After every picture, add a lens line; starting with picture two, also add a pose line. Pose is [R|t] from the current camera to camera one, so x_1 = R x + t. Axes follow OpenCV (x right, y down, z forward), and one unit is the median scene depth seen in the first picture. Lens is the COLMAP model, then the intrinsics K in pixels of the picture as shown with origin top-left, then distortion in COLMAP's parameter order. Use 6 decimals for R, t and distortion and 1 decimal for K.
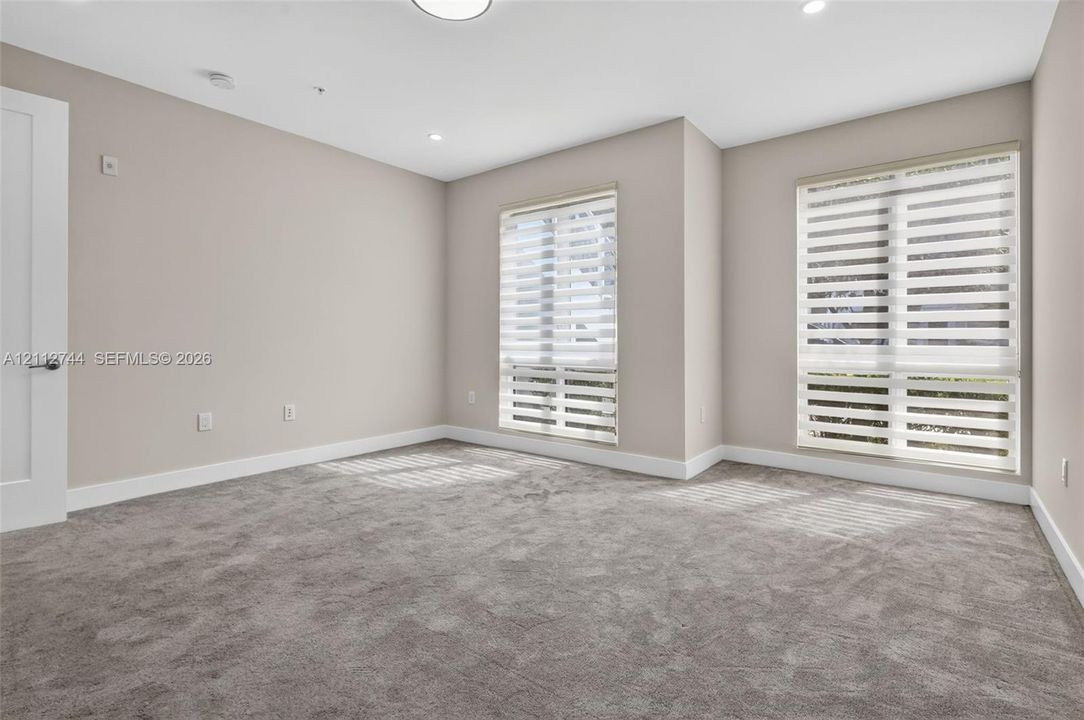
lens RADIAL K [[511.2, 0, 541.5], [0, 511.2, 336.3], [0, 0, 1]] dist [0.000857, 0.000396]
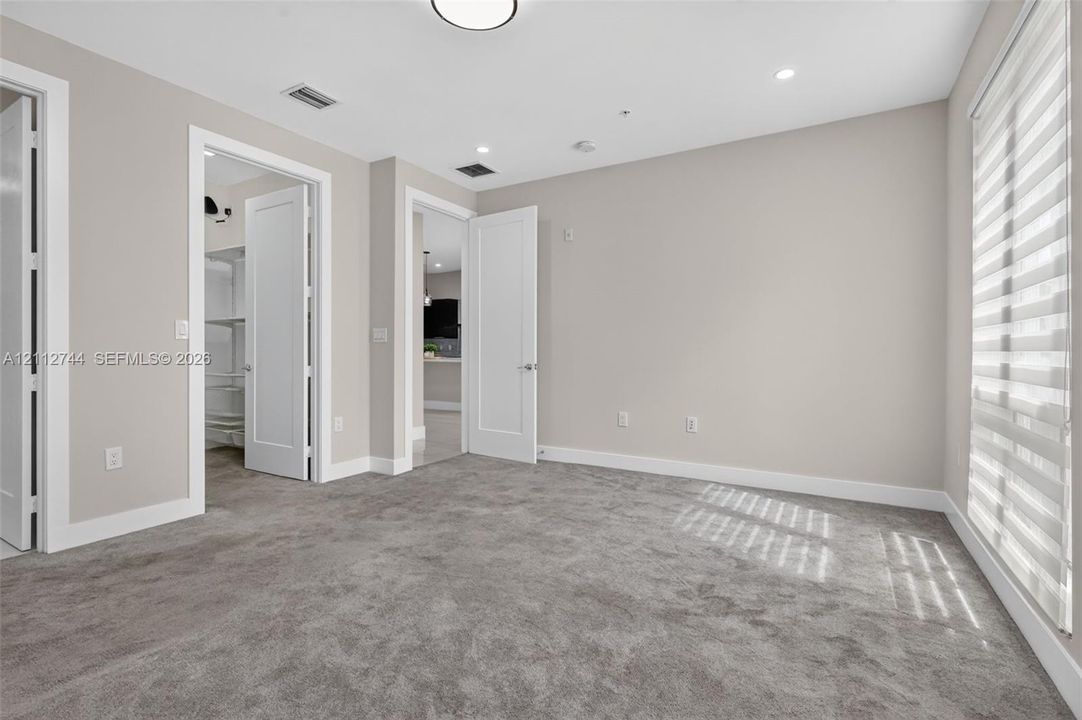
lens RADIAL K [[505.1, 0, 541.3], [0, 505.1, 350.3], [0, 0, 1]] dist [0.000730, 0.000148]
pose [[0.134966, -0.000840, -0.990850, 0.652337], [0.003643, 0.999993, -0.000351, 0.001206], [0.990844, -0.003562, 0.134968, 0.799811]]
